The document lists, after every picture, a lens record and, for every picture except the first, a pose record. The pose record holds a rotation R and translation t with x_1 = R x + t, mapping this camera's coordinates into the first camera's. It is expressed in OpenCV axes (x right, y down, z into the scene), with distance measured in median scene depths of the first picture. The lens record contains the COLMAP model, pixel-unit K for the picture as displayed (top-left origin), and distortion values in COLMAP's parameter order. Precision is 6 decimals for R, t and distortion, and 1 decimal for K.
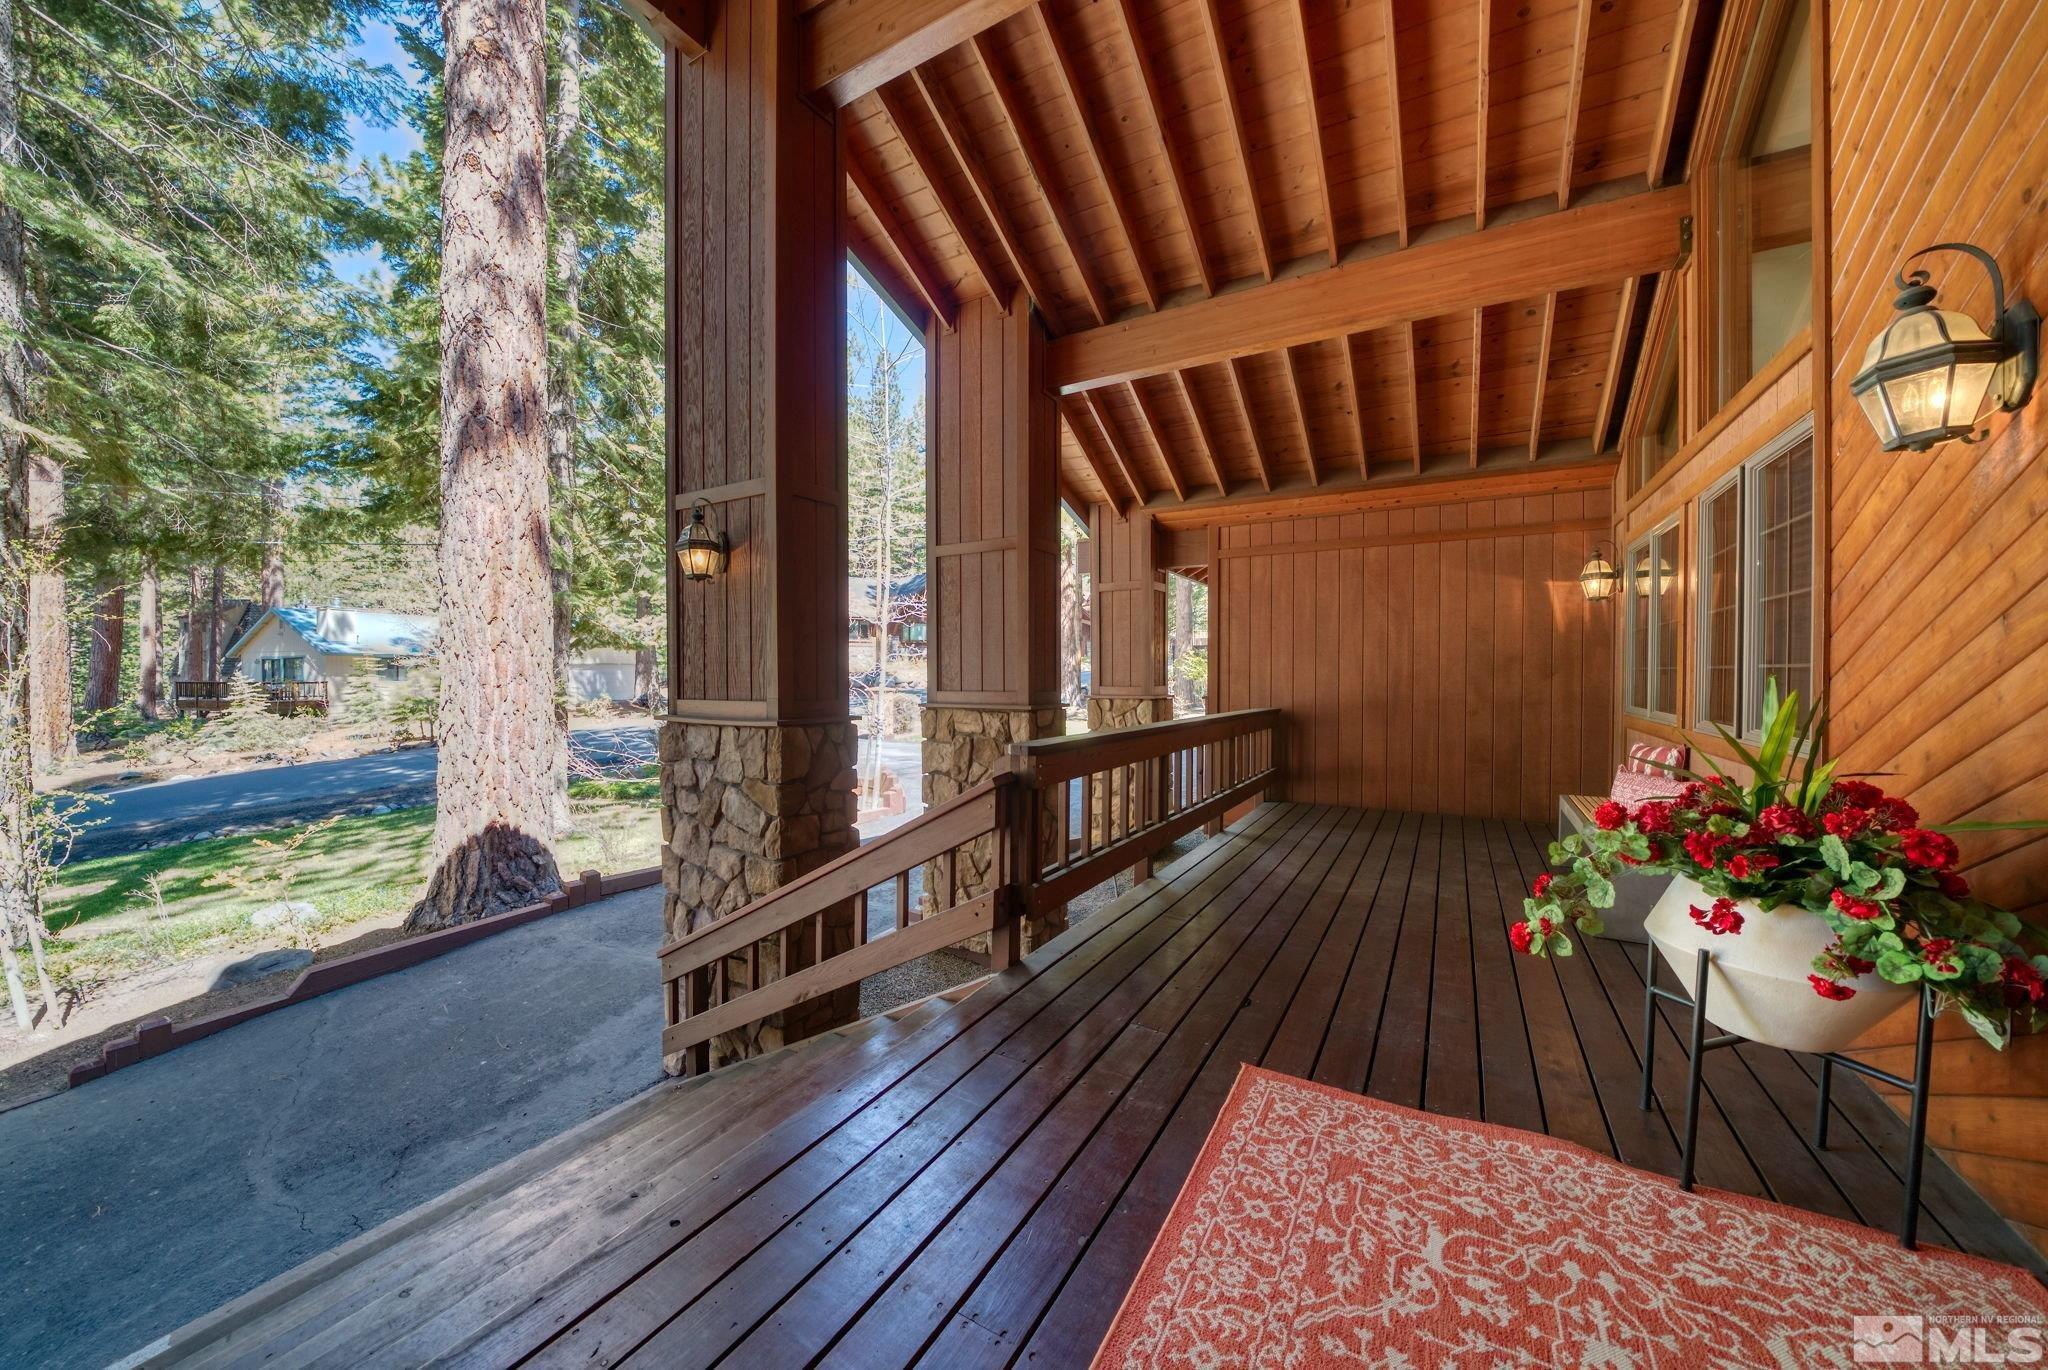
lens RADIAL K [[743.4, 0, 1018.3], [0, 743.4, 686.2], [0, 0, 1]] dist [-0.009350, 0.000078]
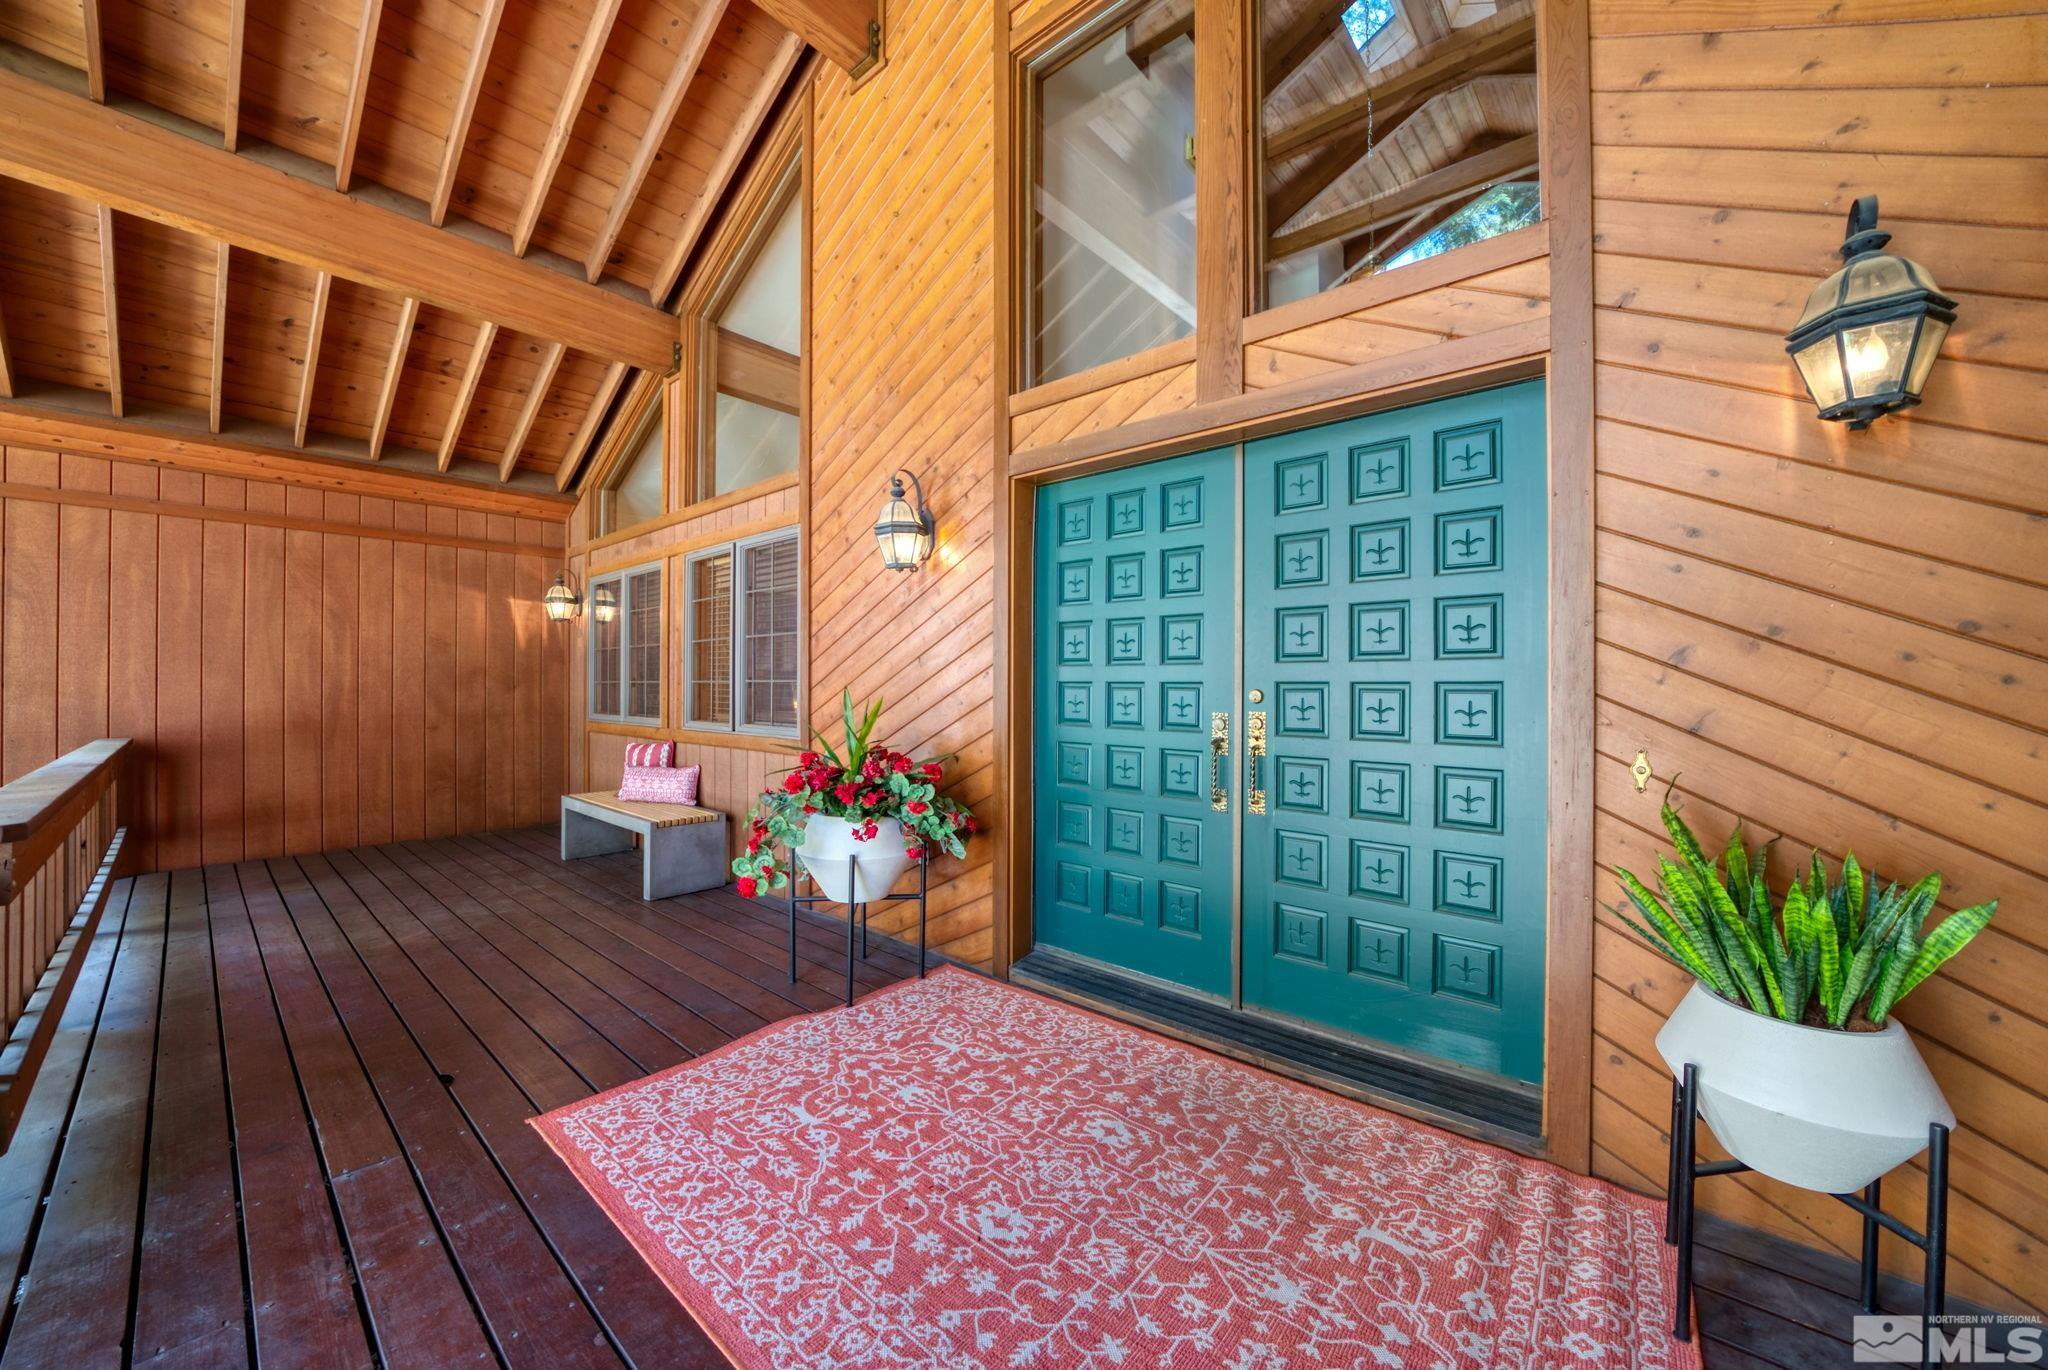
lens RADIAL K [[743.4, 0, 1017.1], [0, 743.4, 682.5], [0, 0, 1]] dist [-0.009350, 0.000078]
pose [[0.193586, 0.002061, 0.981081, -0.274666], [0.018581, 0.999811, -0.005766, -0.004505], [-0.980907, 0.019346, 0.193511, 0.137428]]
